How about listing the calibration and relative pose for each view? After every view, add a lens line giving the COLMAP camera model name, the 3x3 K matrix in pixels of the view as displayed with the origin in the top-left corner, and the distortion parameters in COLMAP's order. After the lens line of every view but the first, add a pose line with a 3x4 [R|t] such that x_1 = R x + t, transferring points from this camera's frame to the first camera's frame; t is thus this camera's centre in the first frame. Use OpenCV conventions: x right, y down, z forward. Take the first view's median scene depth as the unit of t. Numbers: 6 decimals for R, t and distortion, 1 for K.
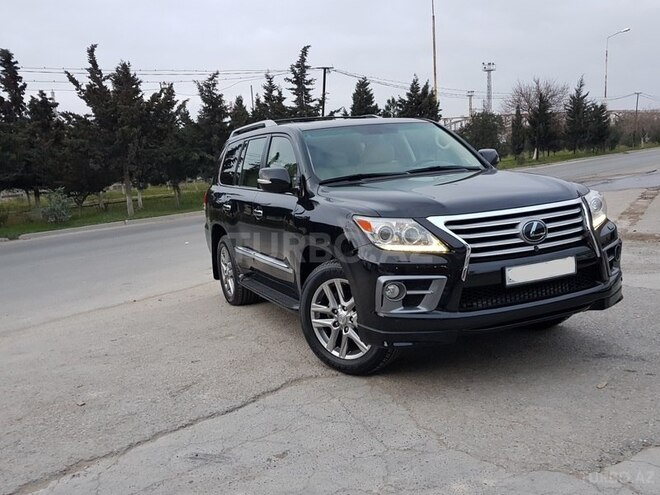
lens RADIAL K [[617.9, 0, 333.6], [0, 617.9, 281.3], [0, 0, 1]] dist [0.005077, 0.001563]
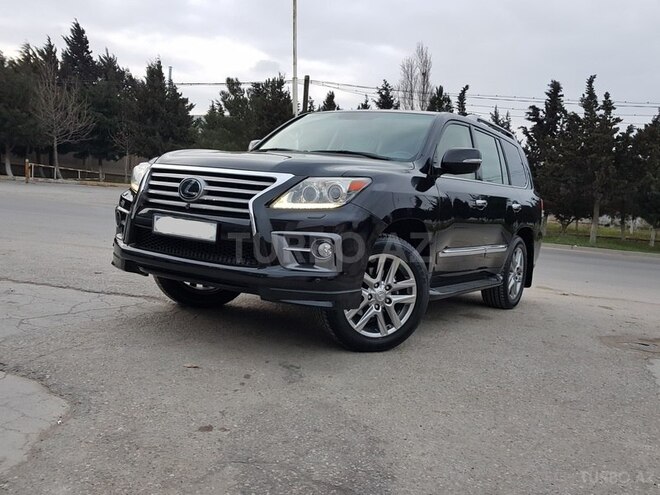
lens RADIAL K [[605.1, 0, 340.4], [0, 605.1, 254.8], [0, 0, 1]] dist [0.102736, -0.177551]
pose [[0.554158, 0.195271, -0.809184, 0.275659], [-0.281271, 0.958845, 0.038763, -0.018318], [0.783451, 0.206120, 0.586276, 0.136919]]
